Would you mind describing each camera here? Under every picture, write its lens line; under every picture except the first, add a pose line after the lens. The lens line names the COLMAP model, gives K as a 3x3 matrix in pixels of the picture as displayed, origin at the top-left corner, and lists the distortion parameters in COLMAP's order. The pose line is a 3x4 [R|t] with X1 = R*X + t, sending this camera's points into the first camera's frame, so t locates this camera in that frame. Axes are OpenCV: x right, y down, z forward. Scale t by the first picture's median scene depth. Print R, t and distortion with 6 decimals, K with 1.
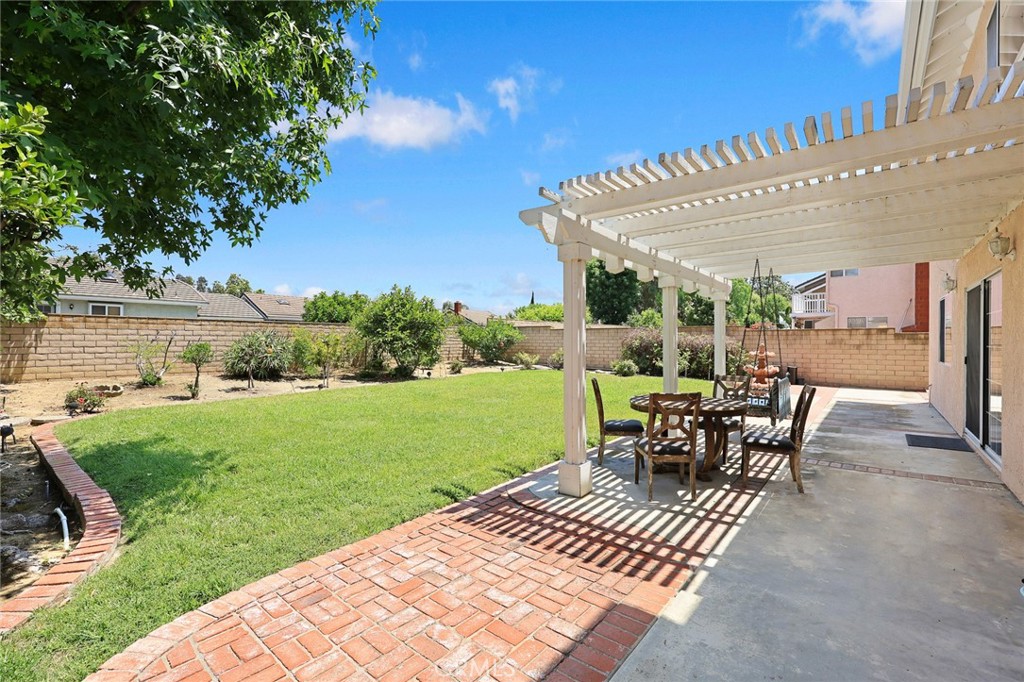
lens RADIAL K [[450.1, 0, 513.1], [0, 450.1, 345.8], [0, 0, 1]] dist [0.003614, 0.000631]
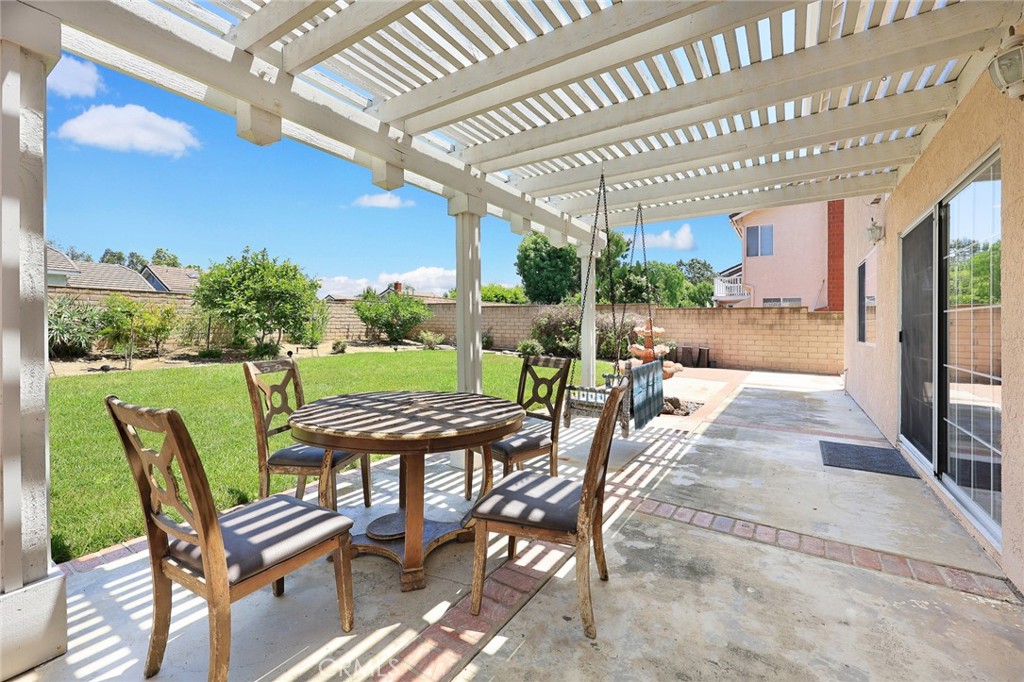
lens RADIAL K [[413.0, 0, 509.0], [0, 413.0, 322.2], [0, 0, 1]] dist [0.000322, 0.001432]
pose [[0.997283, 0.011283, 0.072795, 0.172321], [-0.010118, 0.999815, -0.016363, 0.012476], [-0.072966, 0.015582, 0.997213, 0.199002]]
